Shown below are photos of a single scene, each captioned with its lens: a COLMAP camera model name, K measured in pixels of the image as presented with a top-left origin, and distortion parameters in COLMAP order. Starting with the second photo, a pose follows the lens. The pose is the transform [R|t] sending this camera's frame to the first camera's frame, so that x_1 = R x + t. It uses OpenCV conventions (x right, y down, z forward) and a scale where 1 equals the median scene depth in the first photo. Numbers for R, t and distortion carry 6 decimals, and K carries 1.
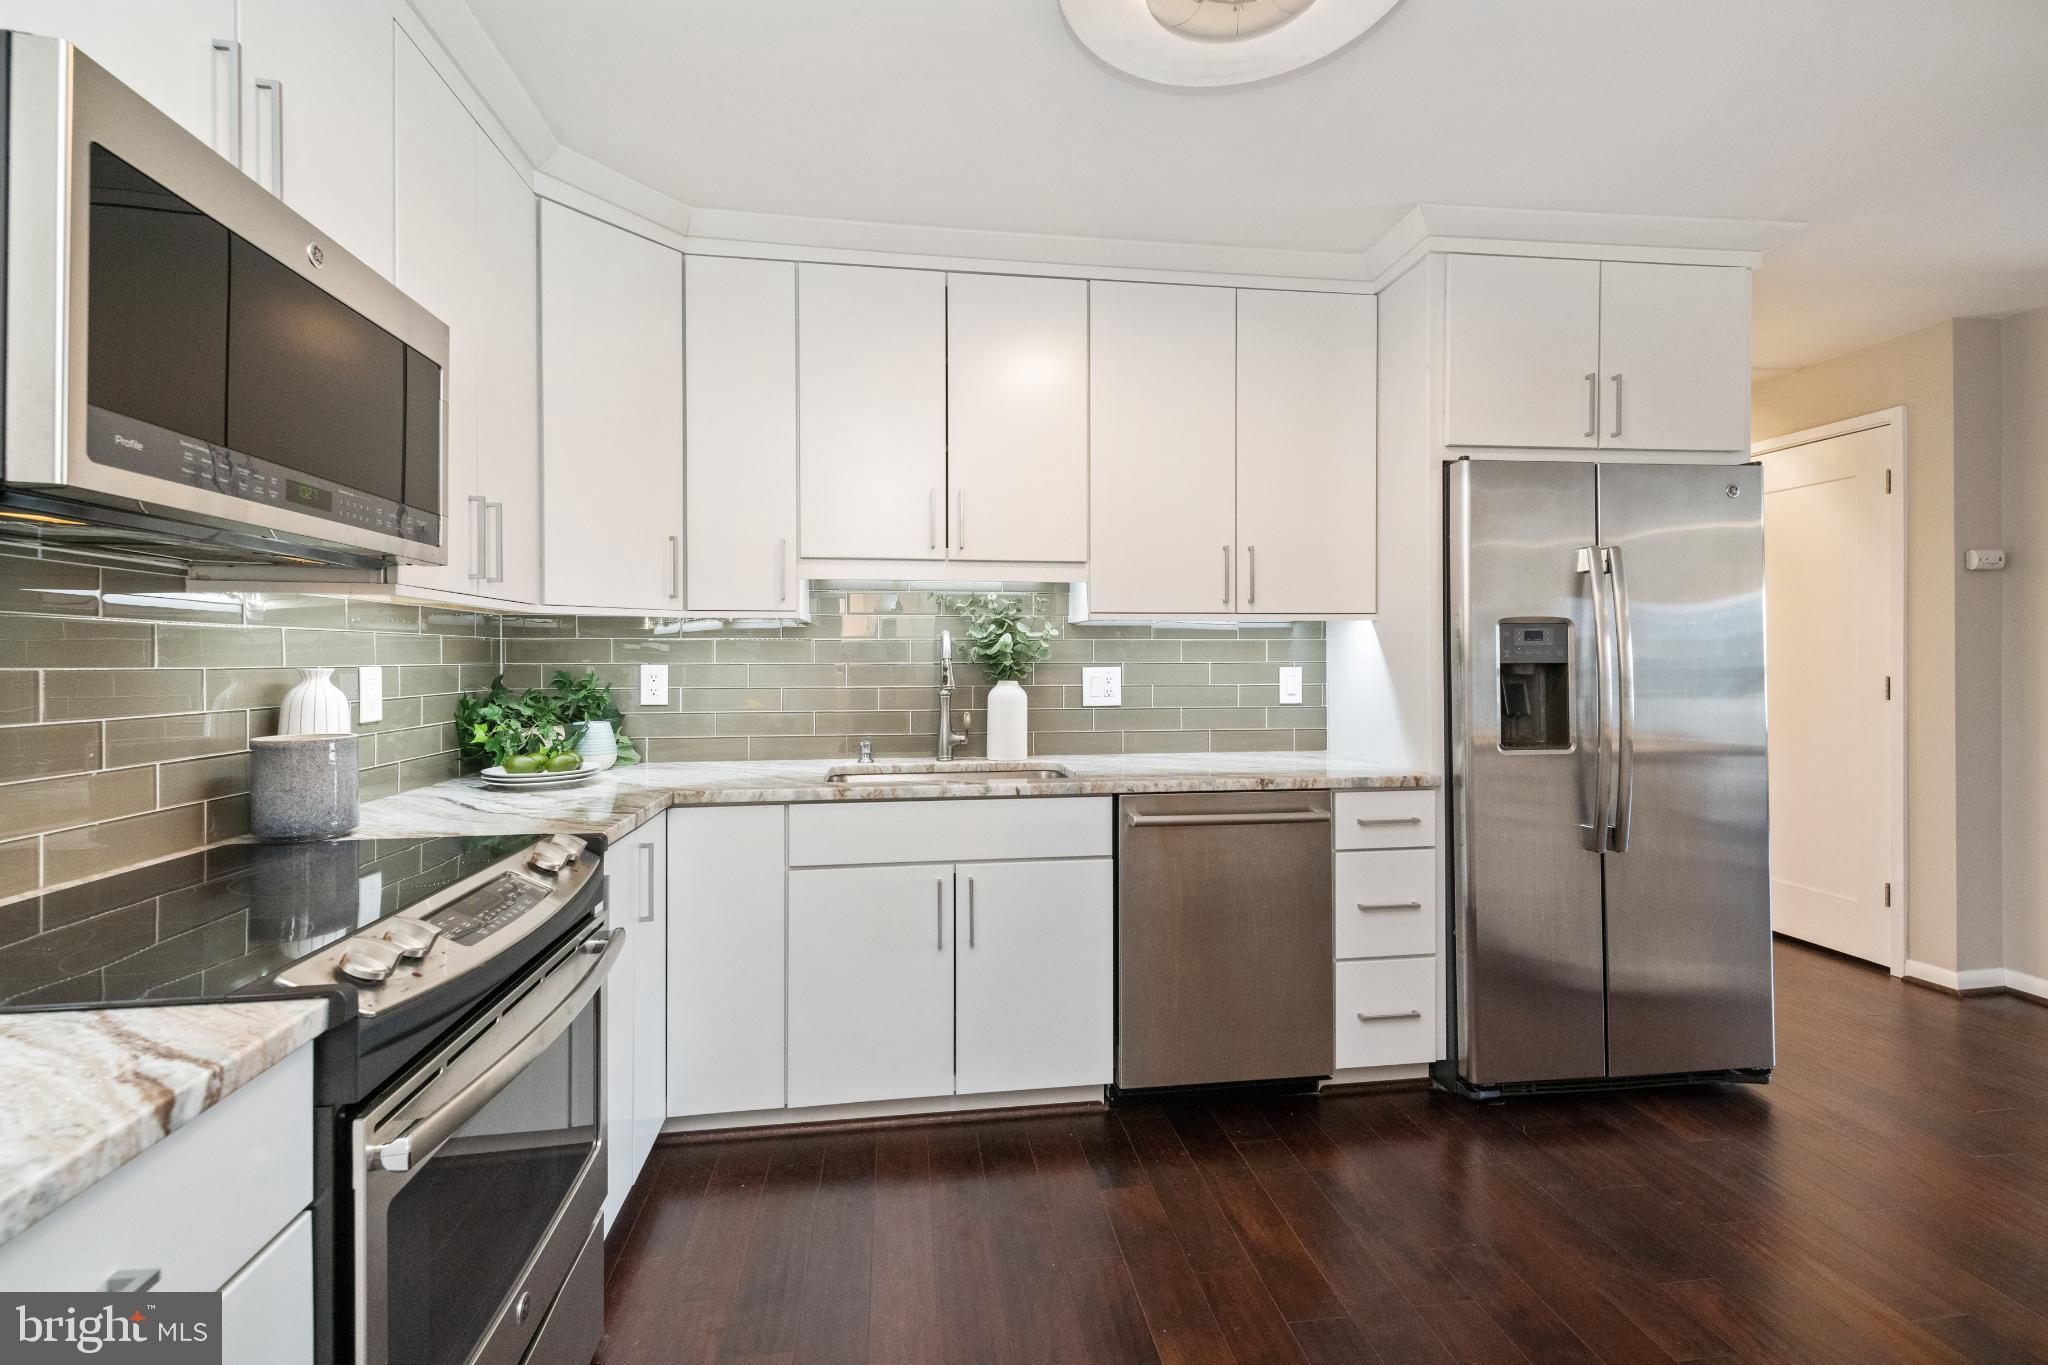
lens RADIAL K [[888.4, 0, 1025.3], [0, 888.4, 668.2], [0, 0, 1]] dist [0.001450, -0.004043]
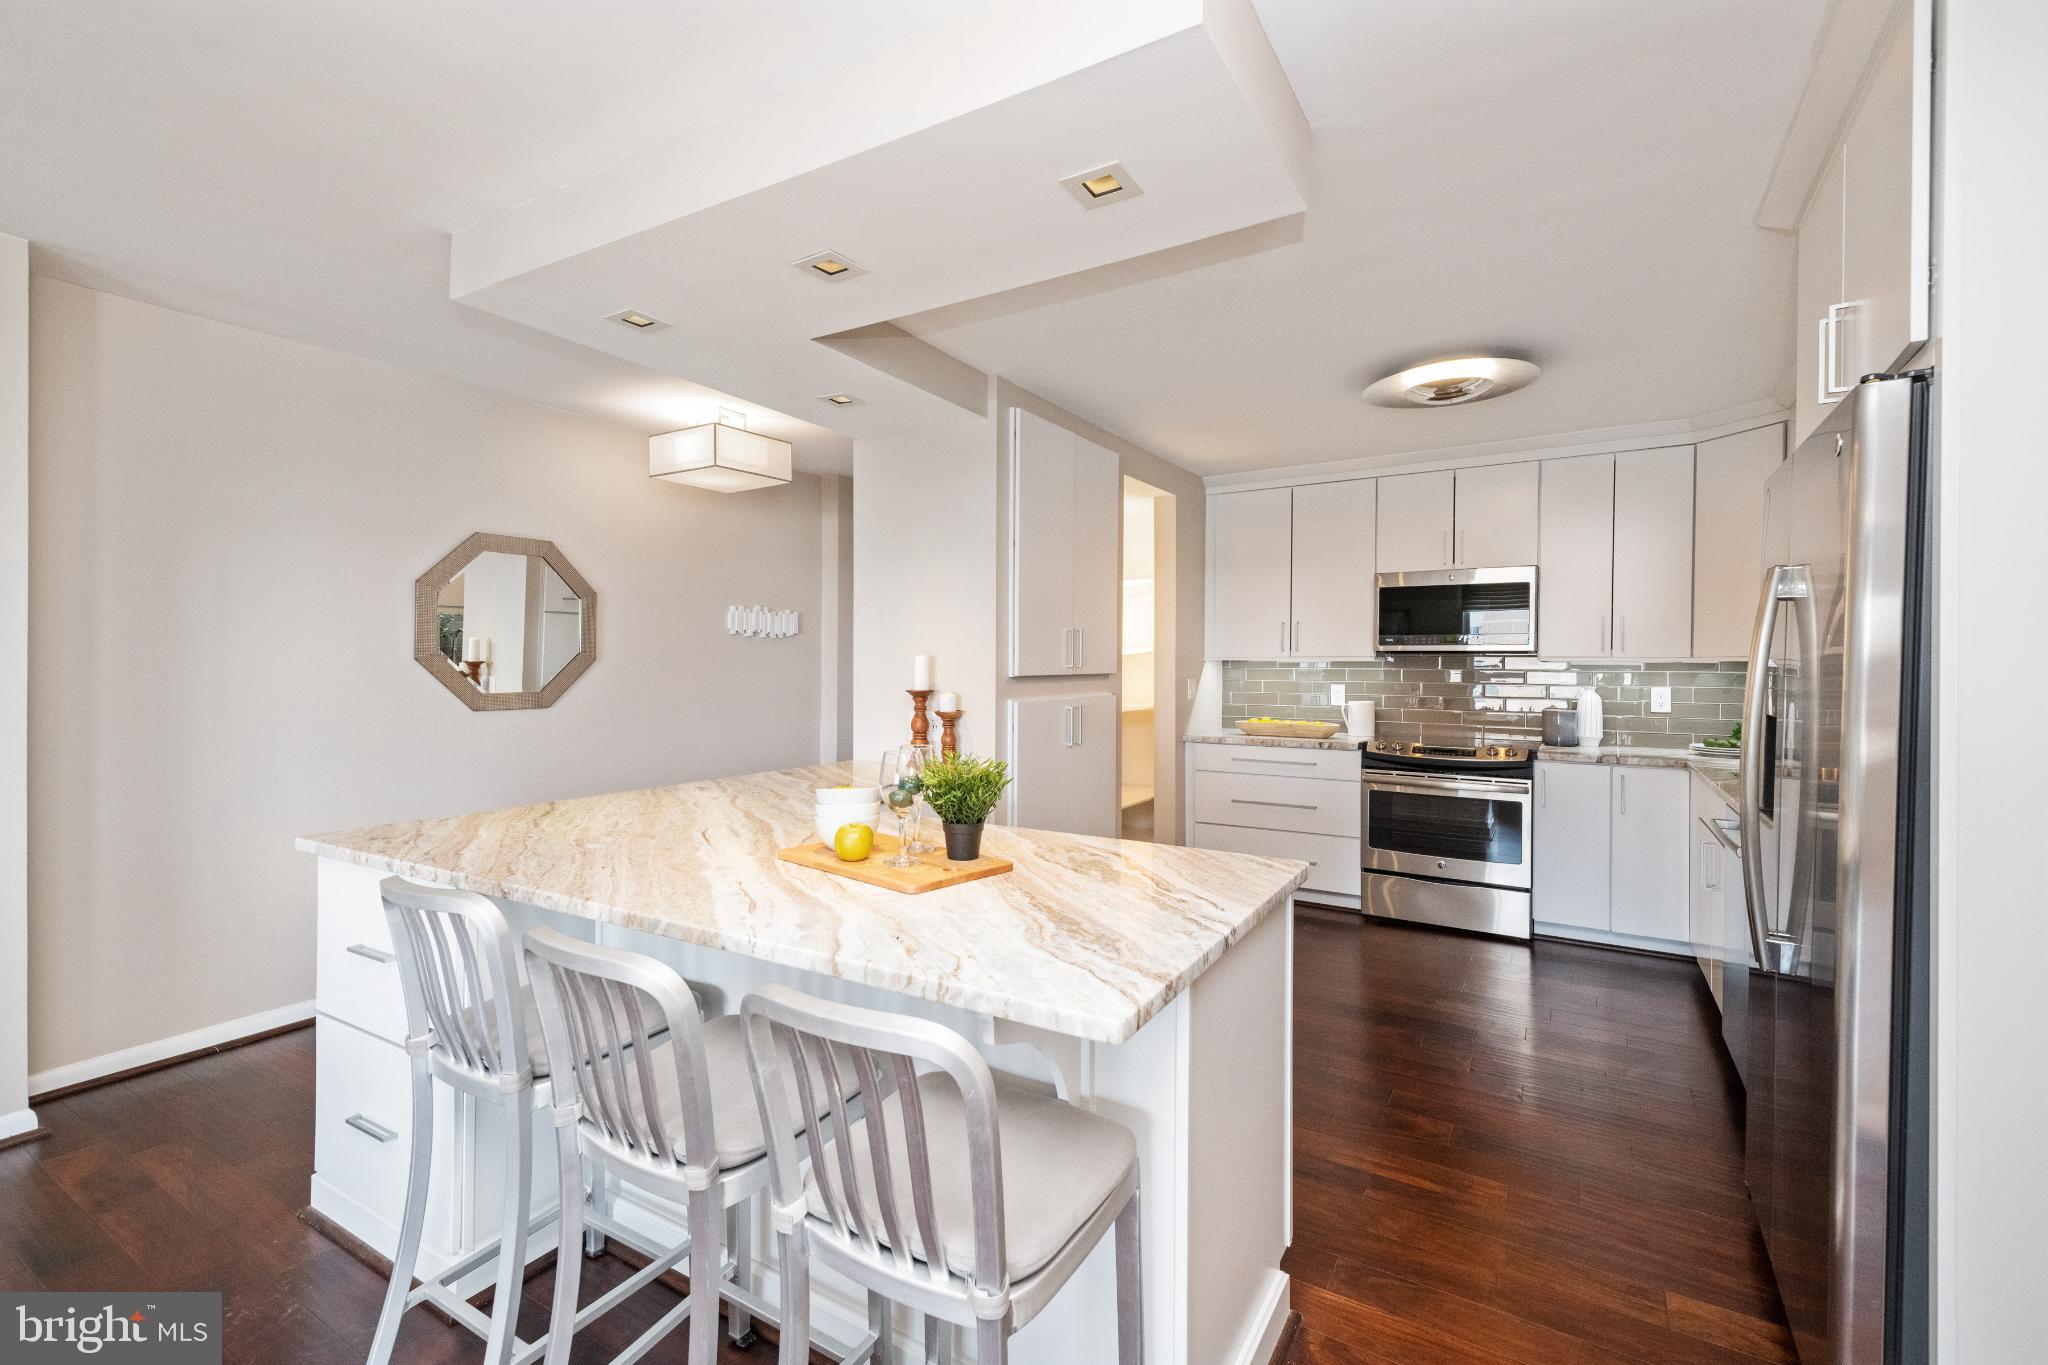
lens RADIAL K [[888.4, 0, 1030.7], [0, 888.4, 673.2], [0, 0, 1]] dist [0.001450, -0.004043]
pose [[-0.637402, 0.012277, -0.770433, 1.538618], [-0.008959, 0.999687, 0.023342, -0.058893], [0.770479, 0.021780, -0.637093, 0.944516]]
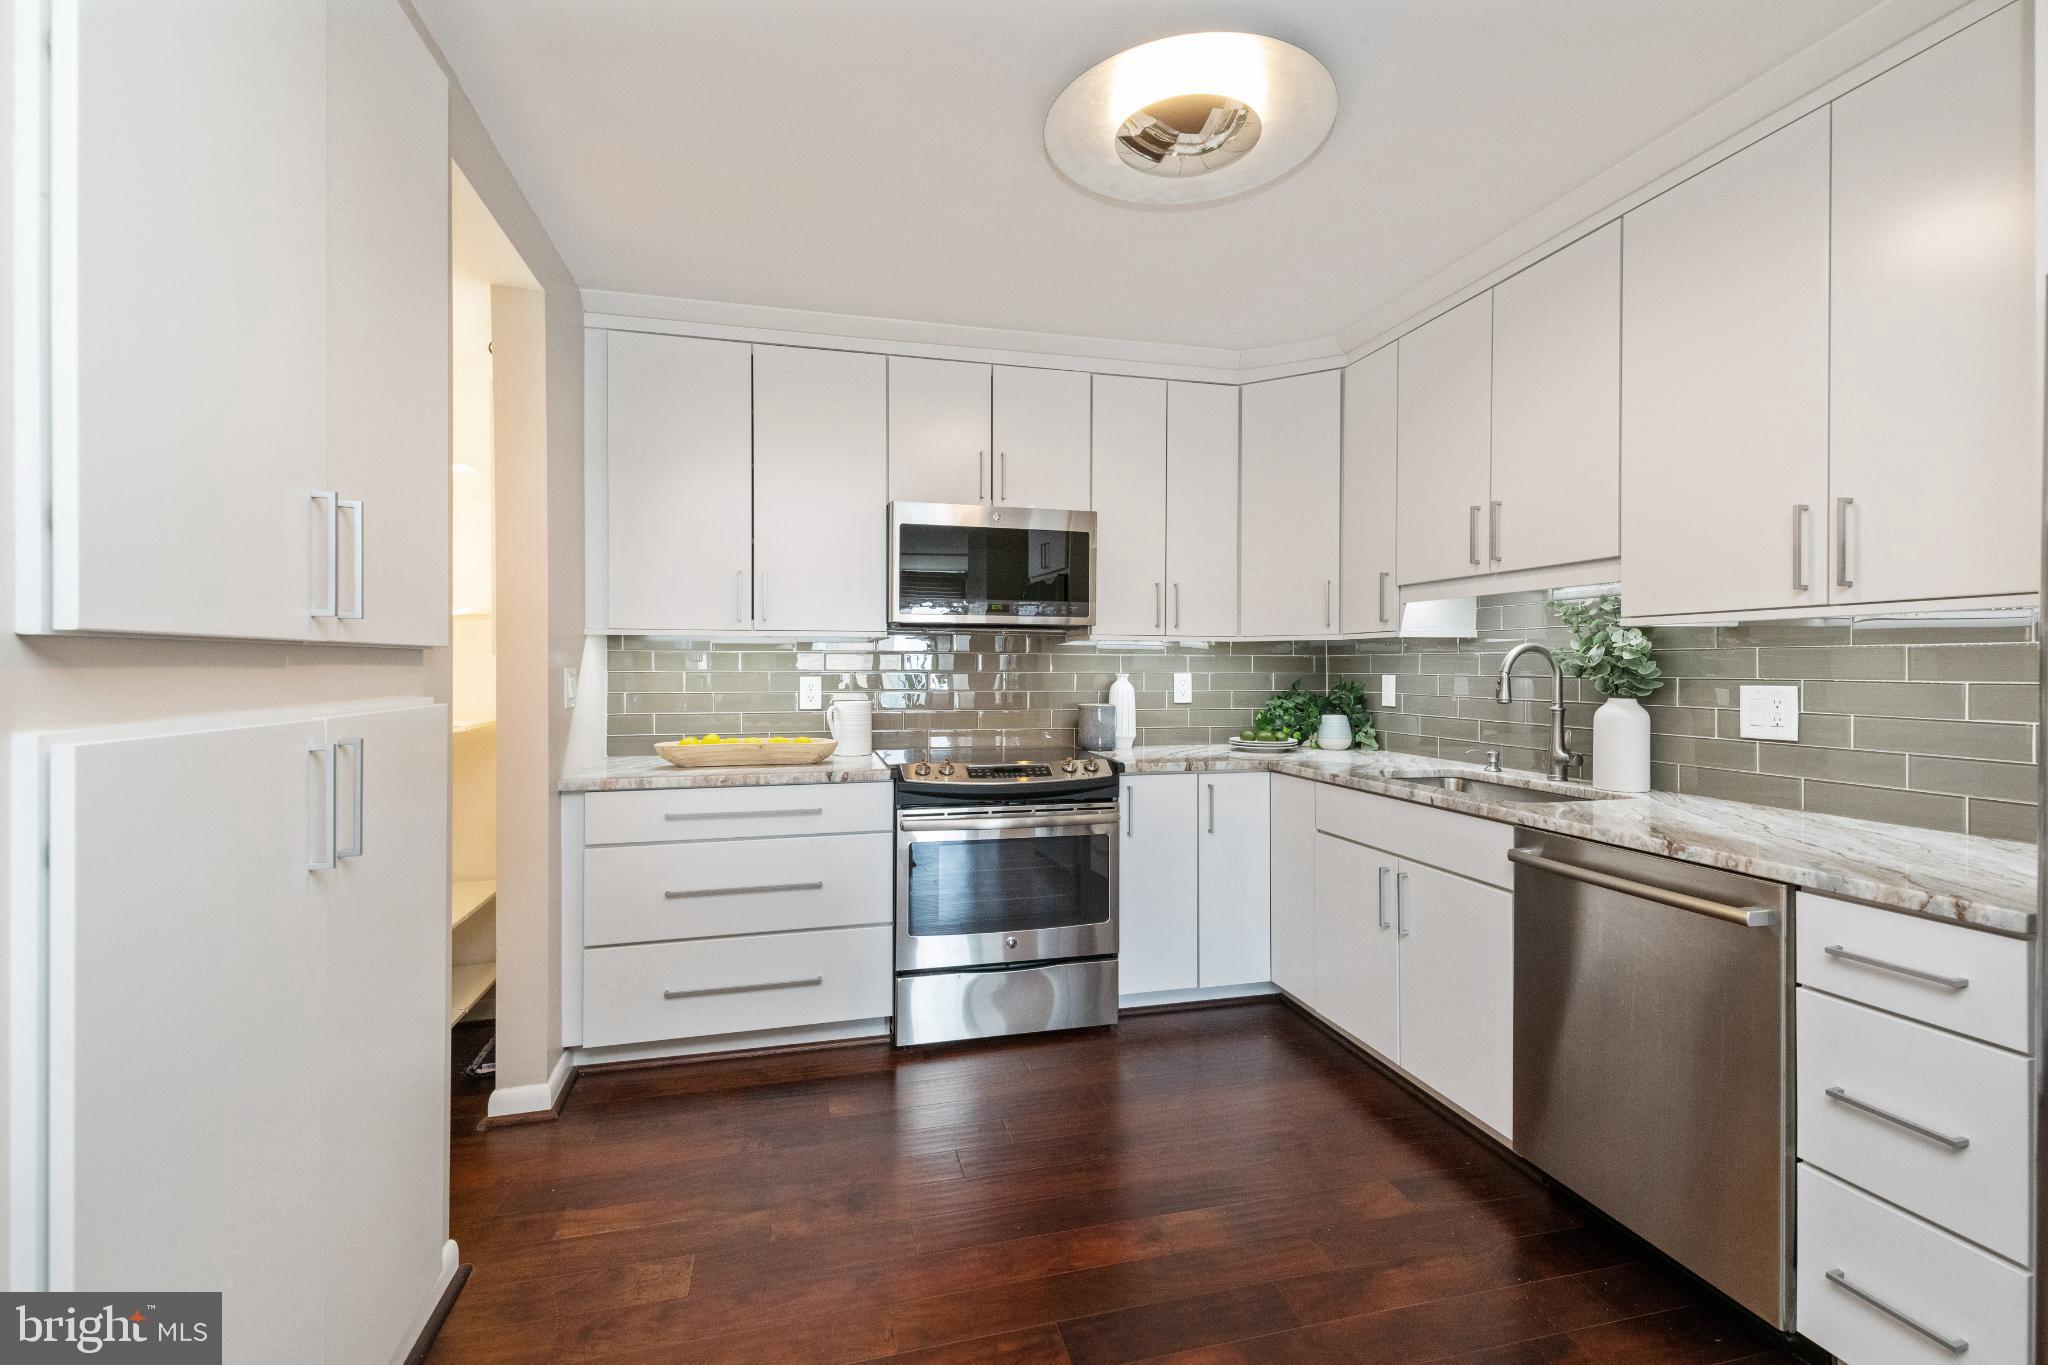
lens RADIAL K [[888.4, 0, 1028.3], [0, 888.4, 673.4], [0, 0, 1]] dist [0.001450, -0.004043]
pose [[0.114450, 0.012138, -0.993355, 0.848157], [-0.011519, 0.999874, 0.010891, -0.014466], [0.993362, 0.010196, 0.114576, 0.360043]]
